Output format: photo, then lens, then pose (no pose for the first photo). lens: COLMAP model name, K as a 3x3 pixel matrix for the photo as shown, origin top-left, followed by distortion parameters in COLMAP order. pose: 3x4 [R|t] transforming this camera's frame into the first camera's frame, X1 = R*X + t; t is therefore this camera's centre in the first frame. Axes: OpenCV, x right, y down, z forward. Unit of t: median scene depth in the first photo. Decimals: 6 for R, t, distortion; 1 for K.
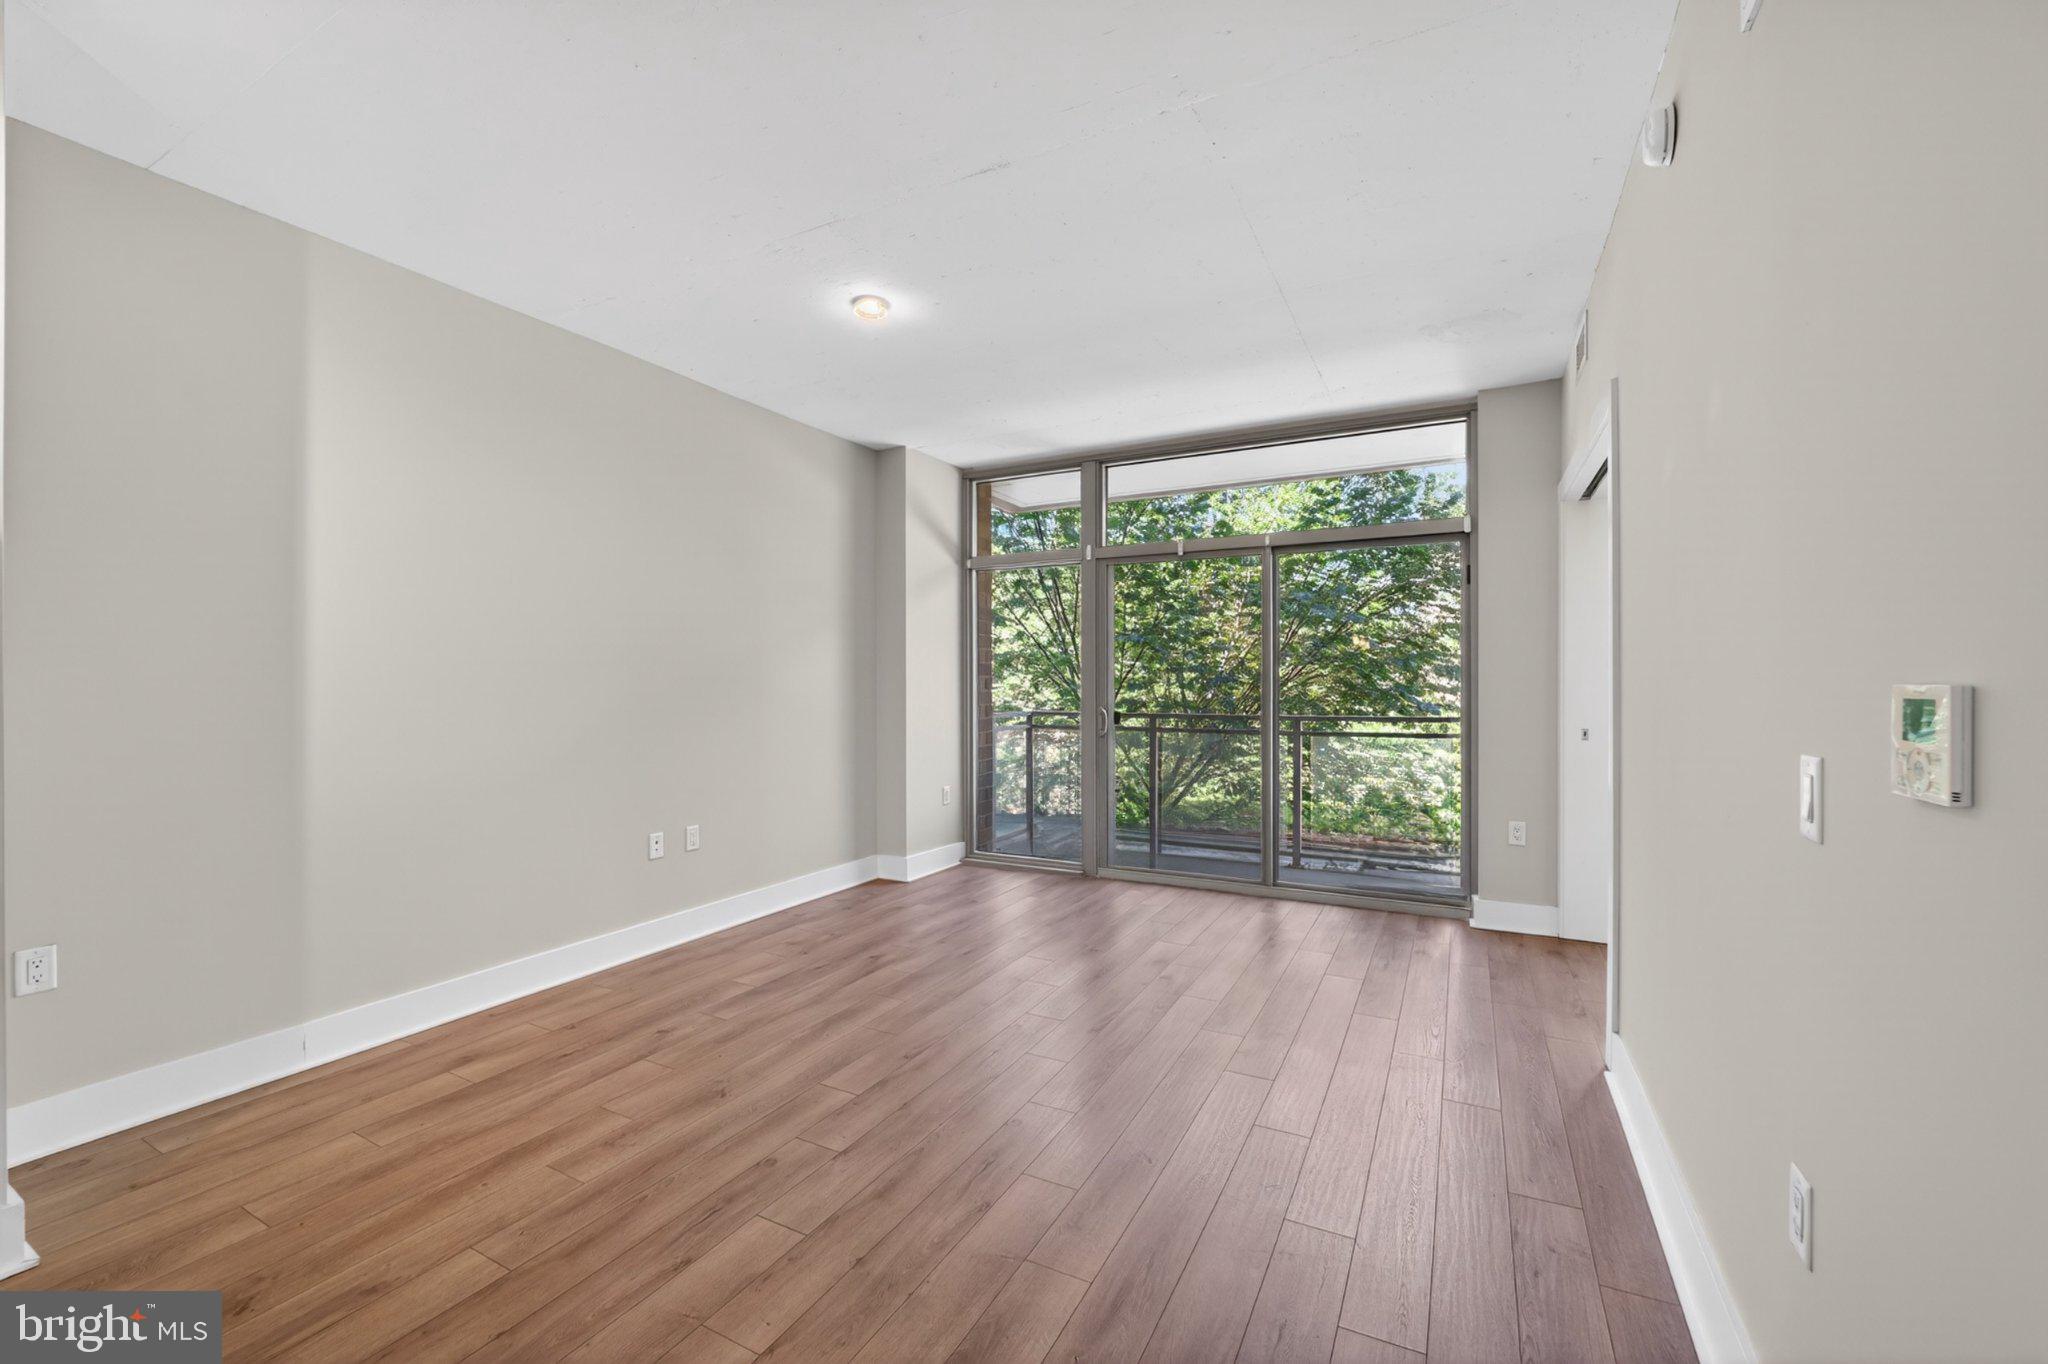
lens RADIAL K [[823.6, 0, 1020.2], [0, 823.6, 687.7], [0, 0, 1]] dist [-0.013178, 0.000240]
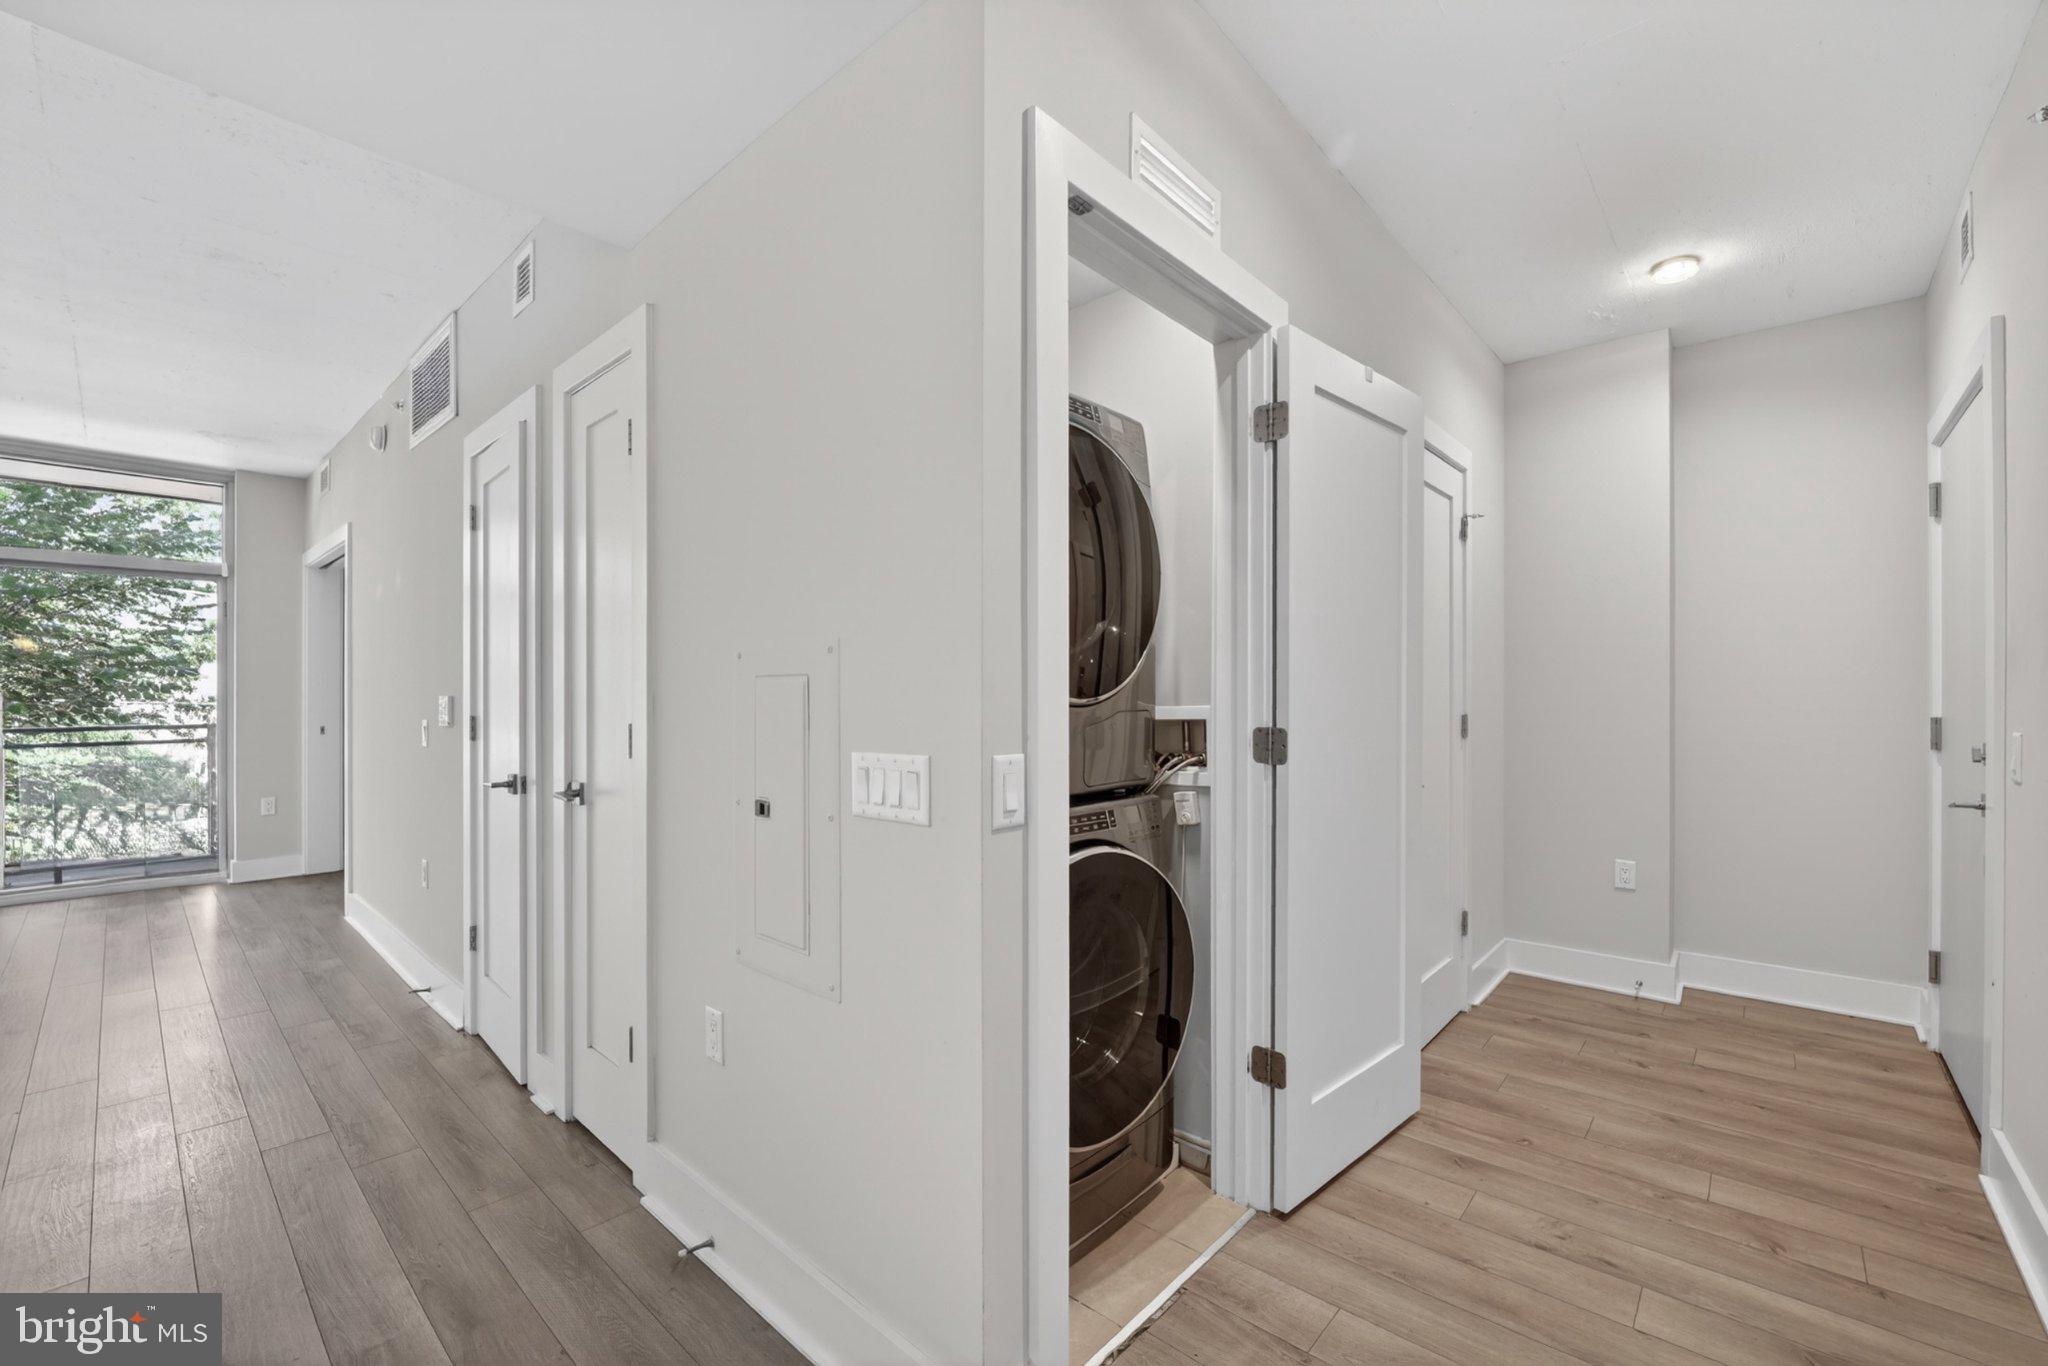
lens RADIAL K [[841.3, 0, 1022.9], [0, 841.3, 692.8], [0, 0, 1]] dist [-0.017851, -0.000226]
pose [[0.239957, 0.002972, 0.970779, -0.367610], [0.004351, 0.999982, -0.004137, 0.001854], [-0.970774, 0.005217, 0.239940, -0.467469]]
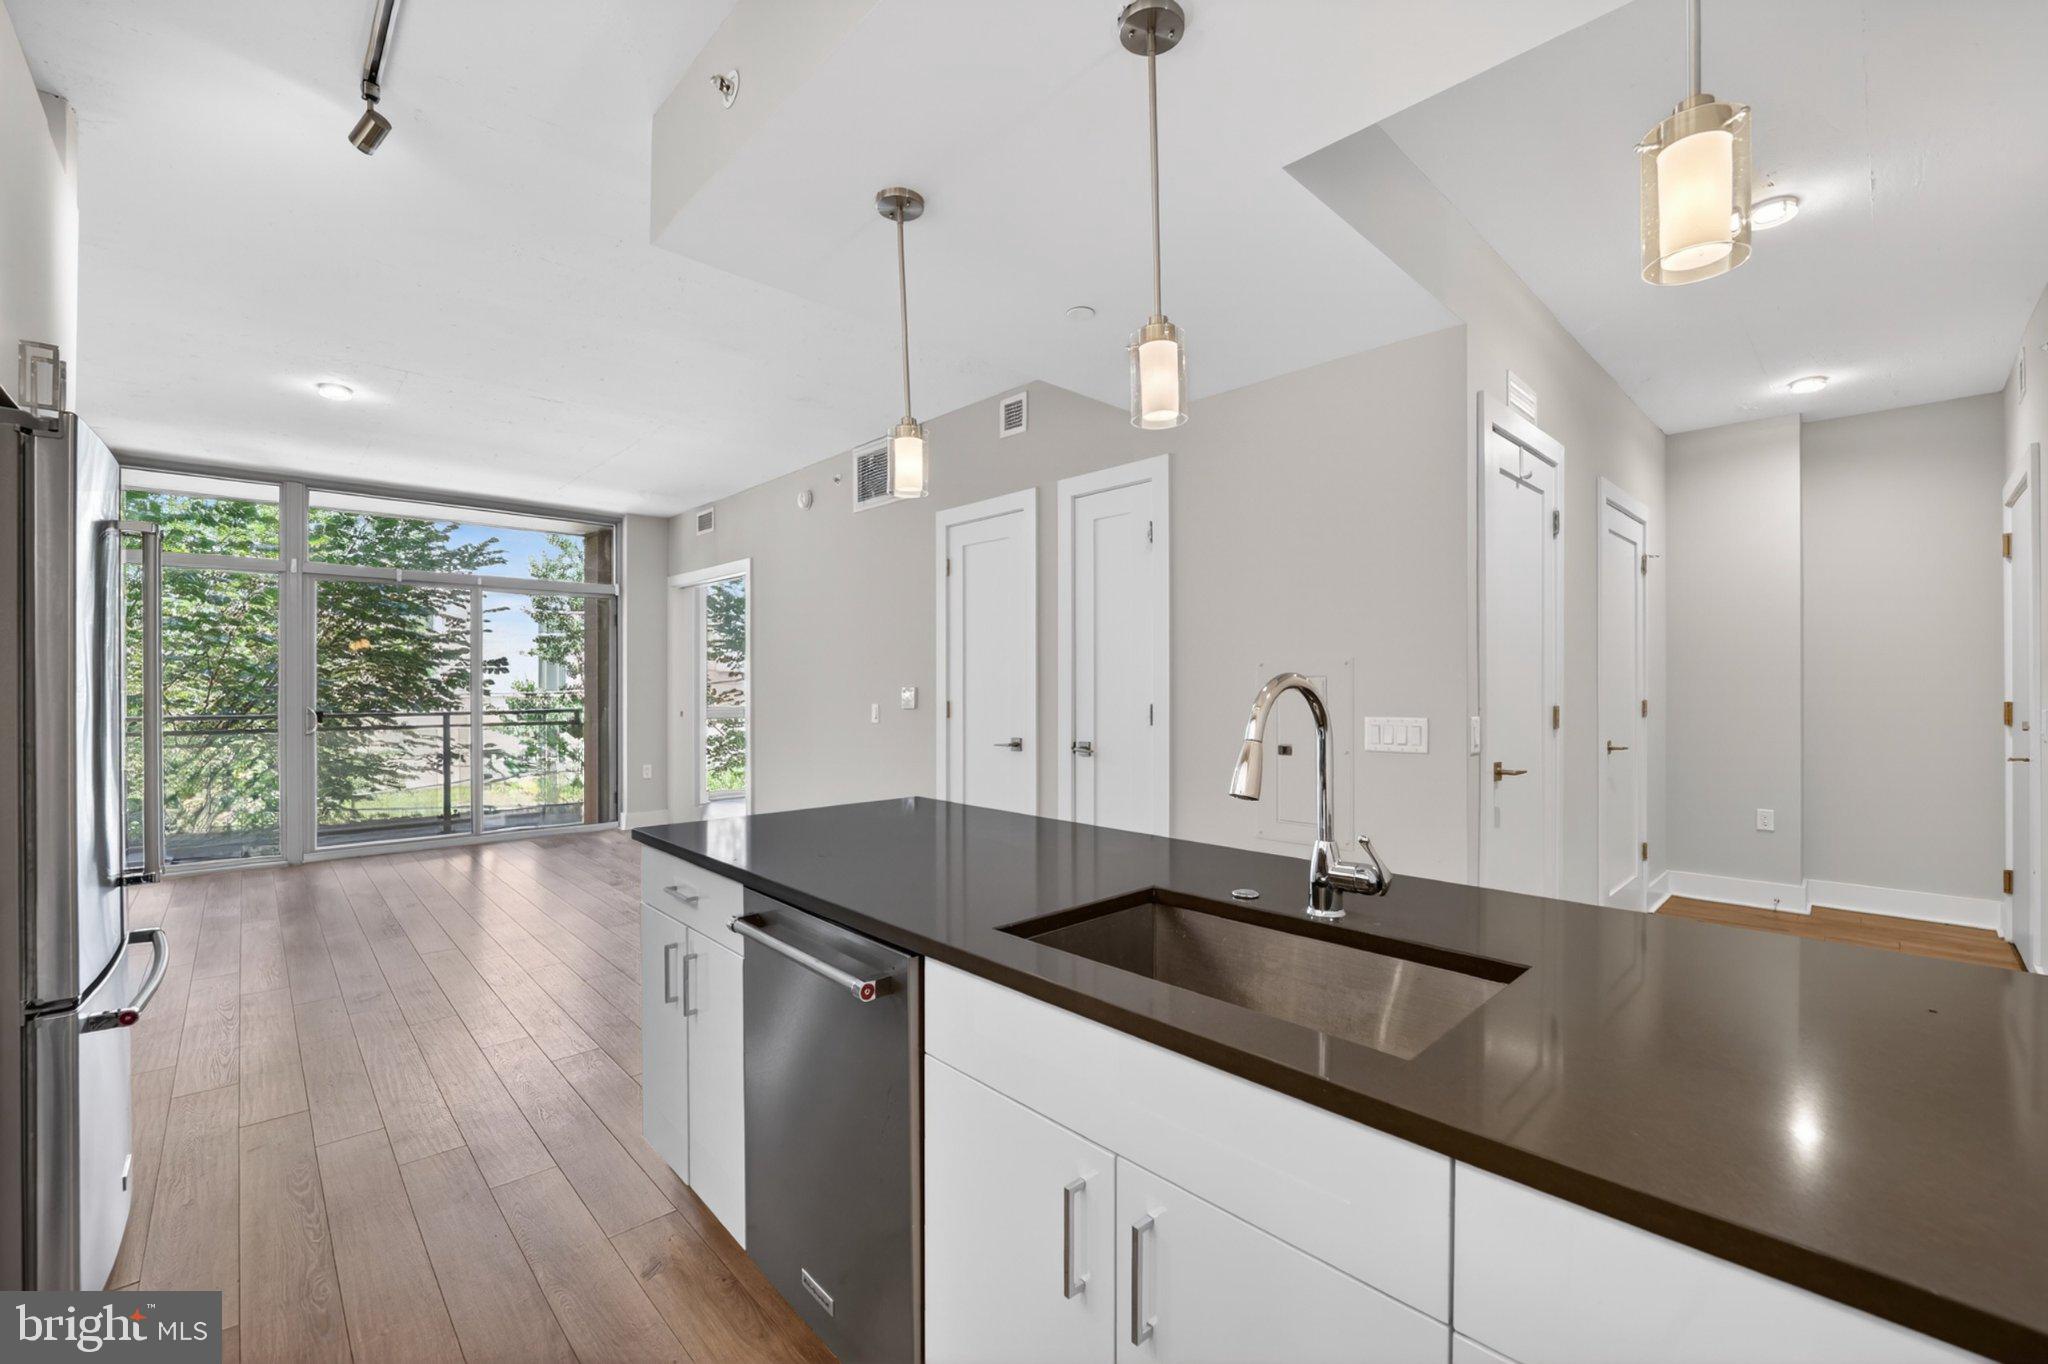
lens RADIAL K [[824.7, 0, 1030.4], [0, 824.7, 682.4], [0, 0, 1]] dist [-0.018182, 0.000438]
pose [[0.310865, 0.003691, 0.950447, -0.699699], [0.004664, 0.999974, -0.005409, 0.000259], [-0.950442, 0.006114, 0.310840, -0.285437]]
